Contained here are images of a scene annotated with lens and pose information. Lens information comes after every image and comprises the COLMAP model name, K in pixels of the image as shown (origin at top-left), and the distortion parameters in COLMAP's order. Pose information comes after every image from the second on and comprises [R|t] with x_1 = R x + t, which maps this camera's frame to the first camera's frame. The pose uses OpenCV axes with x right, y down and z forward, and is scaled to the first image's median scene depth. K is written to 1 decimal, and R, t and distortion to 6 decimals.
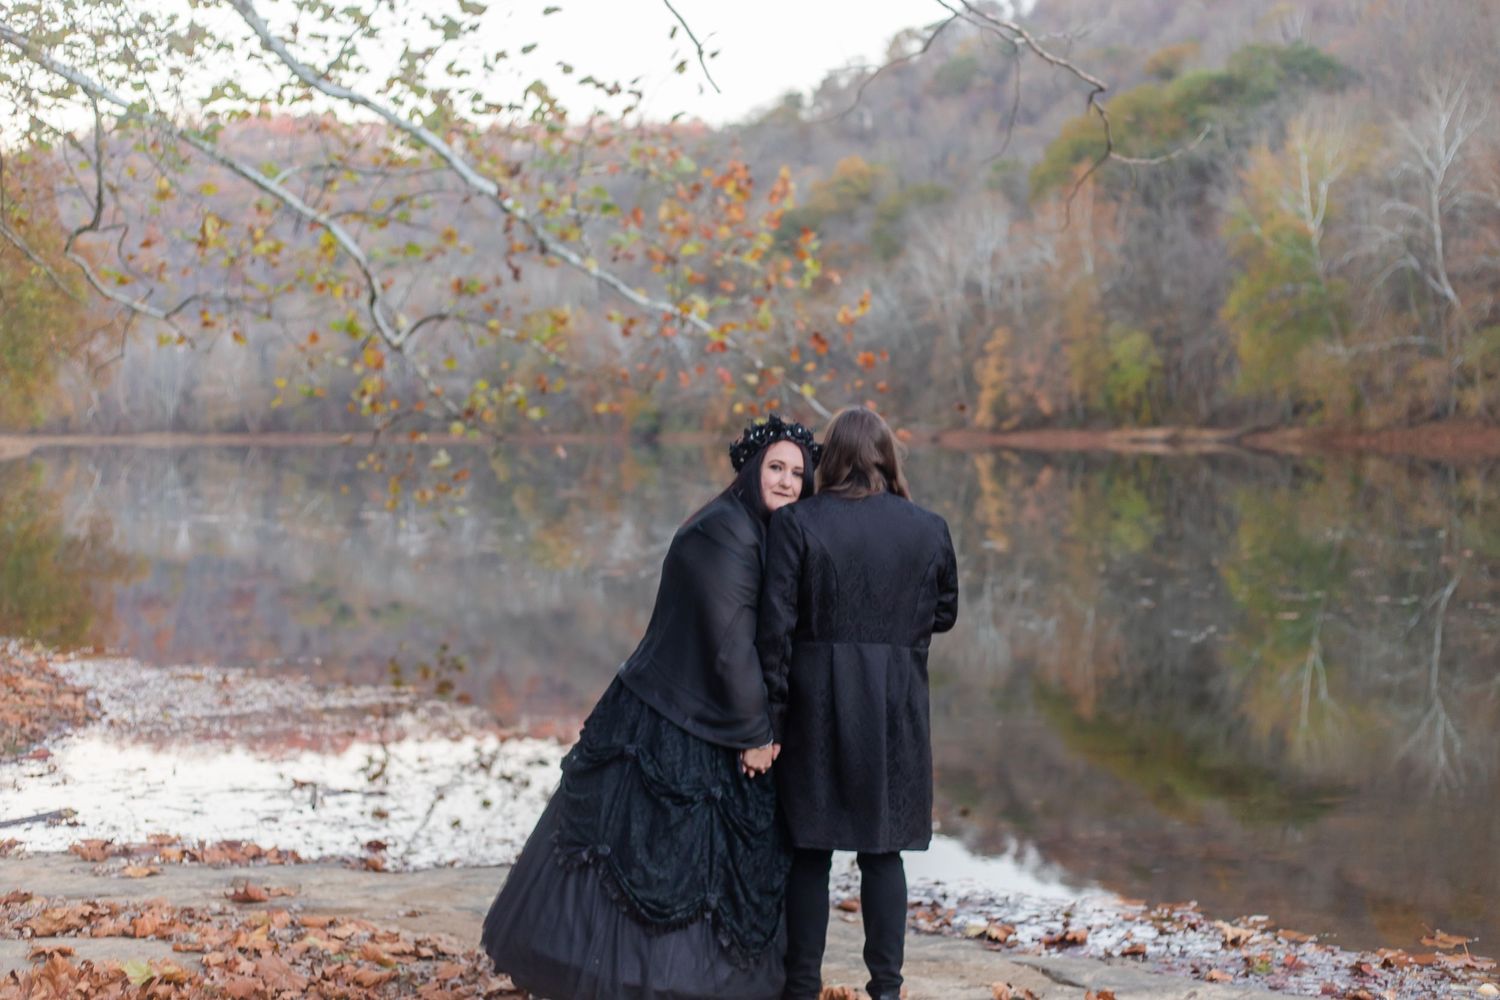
lens RADIAL K [[2261.3, 0, 750.0], [0, 2261.3, 500.0], [0, 0, 1]] dist [0.100401, 0.010863]
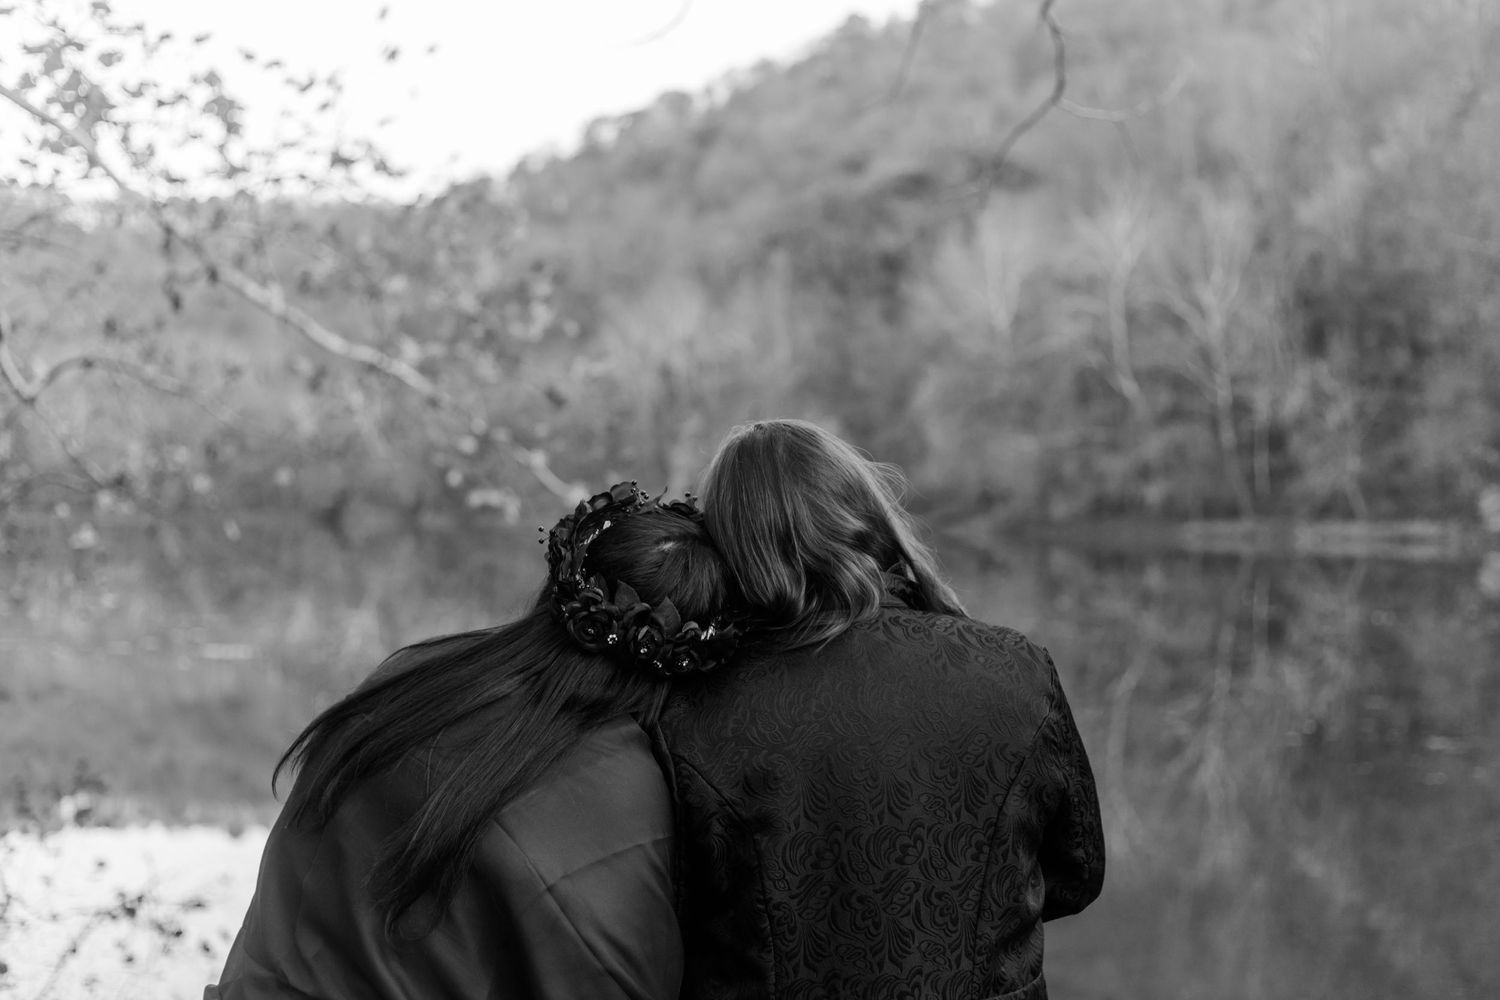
lens RADIAL K [[1688.0, 0, 645.1], [0, 1688.0, 500.0], [0, 0, 1]] dist [-0.009070, -0.006881]
pose [[0.989213, 0.017086, 0.145482, -0.017315], [-0.010753, 0.998964, -0.044209, -0.004722], [-0.146087, 0.042168, 0.988373, 0.265560]]
